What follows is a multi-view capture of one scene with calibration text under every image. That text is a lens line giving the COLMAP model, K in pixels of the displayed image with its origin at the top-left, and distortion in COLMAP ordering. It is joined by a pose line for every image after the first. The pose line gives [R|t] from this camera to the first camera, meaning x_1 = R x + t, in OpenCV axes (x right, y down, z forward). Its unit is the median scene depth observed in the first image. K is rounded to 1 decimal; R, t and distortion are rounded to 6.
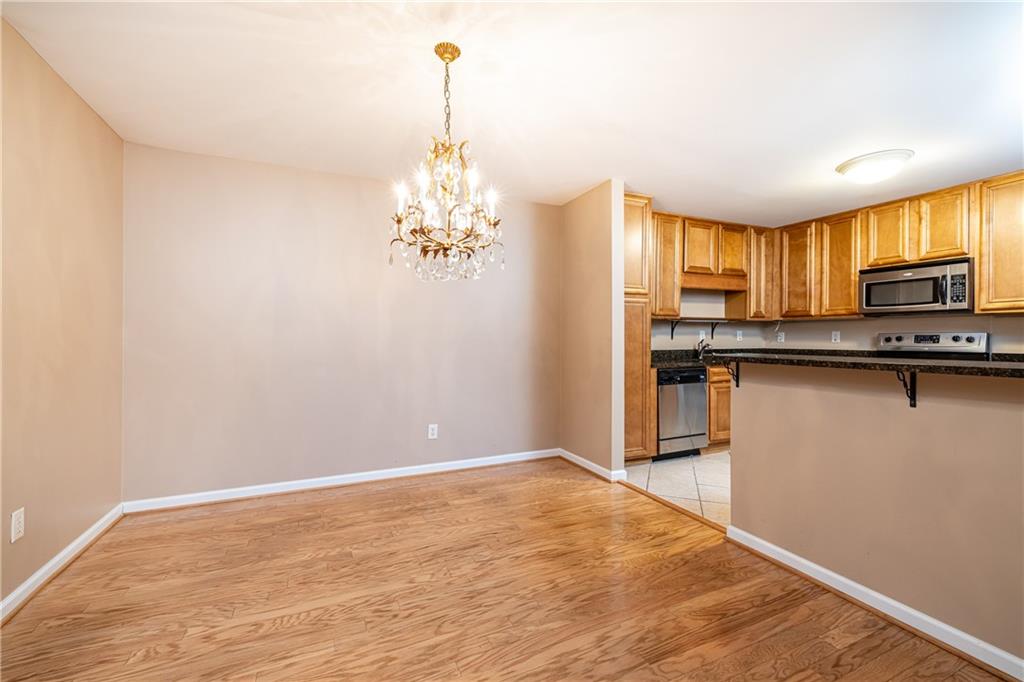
lens RADIAL K [[429.5, 0, 512.0], [0, 429.5, 341.0], [0, 0, 1]] dist [0.001144, 0.000403]
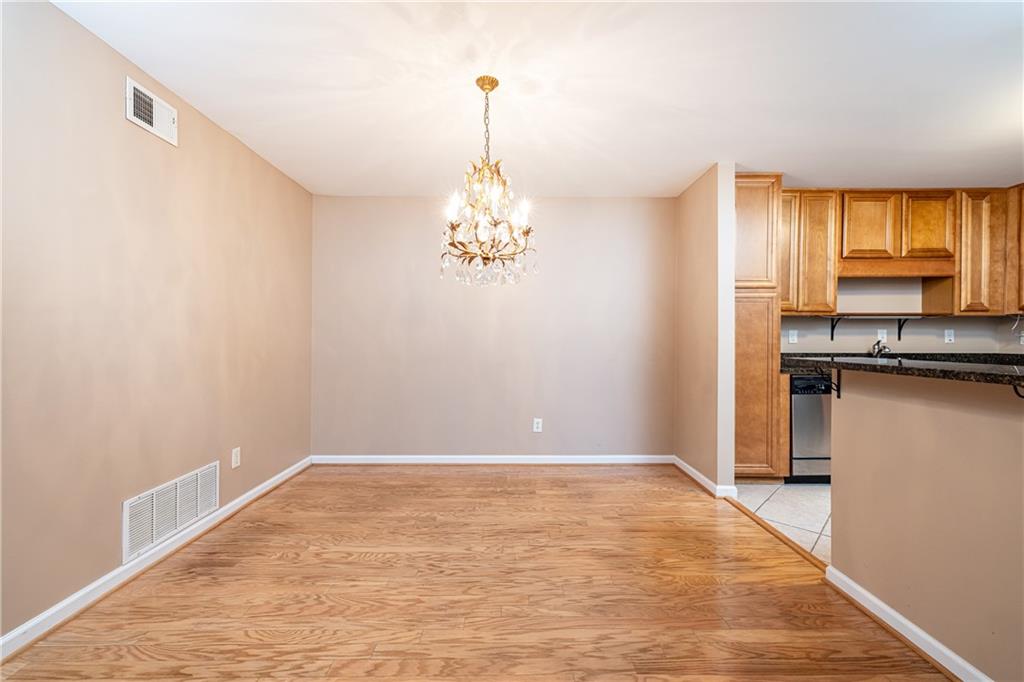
lens RADIAL K [[427.4, 0, 510.3], [0, 427.4, 340.6], [0, 0, 1]] dist [-0.000237, 0.000433]
pose [[0.913580, 0.005353, -0.406623, 0.191959], [-0.006070, 0.999981, -0.000472, 0.001451], [0.406613, 0.002900, 0.913596, 0.000316]]
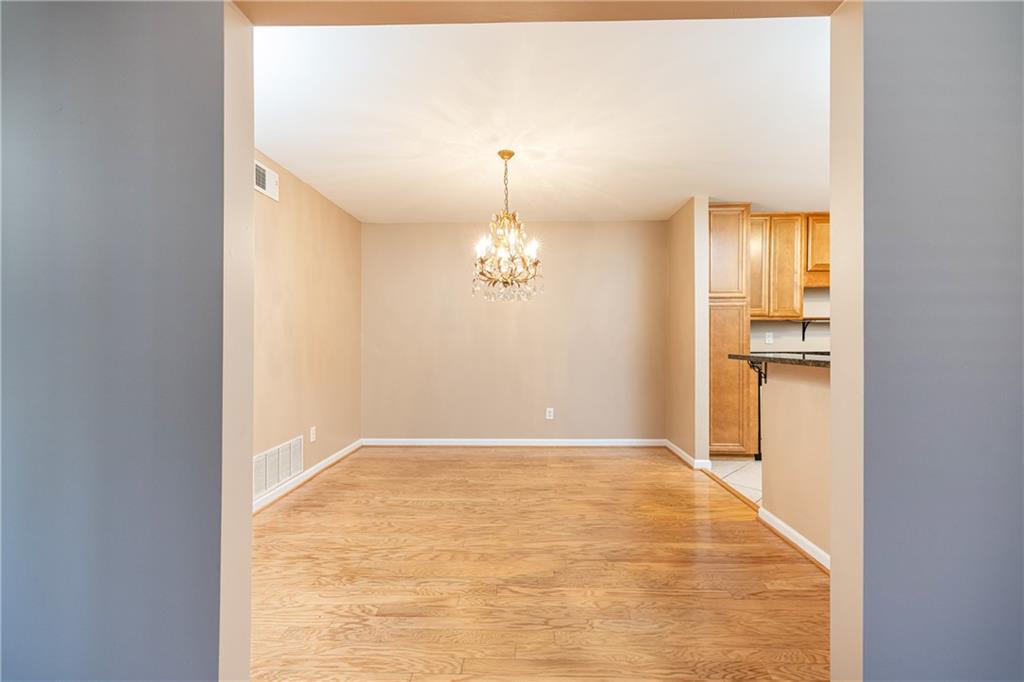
lens RADIAL K [[430.8, 0, 513.7], [0, 430.8, 344.1], [0, 0, 1]] dist [0.002276, -0.000047]
pose [[0.897839, 0.001235, -0.440322, 0.291934], [-0.000565, 0.999998, 0.001654, 0.003502], [0.440324, -0.001236, 0.897838, -0.198296]]
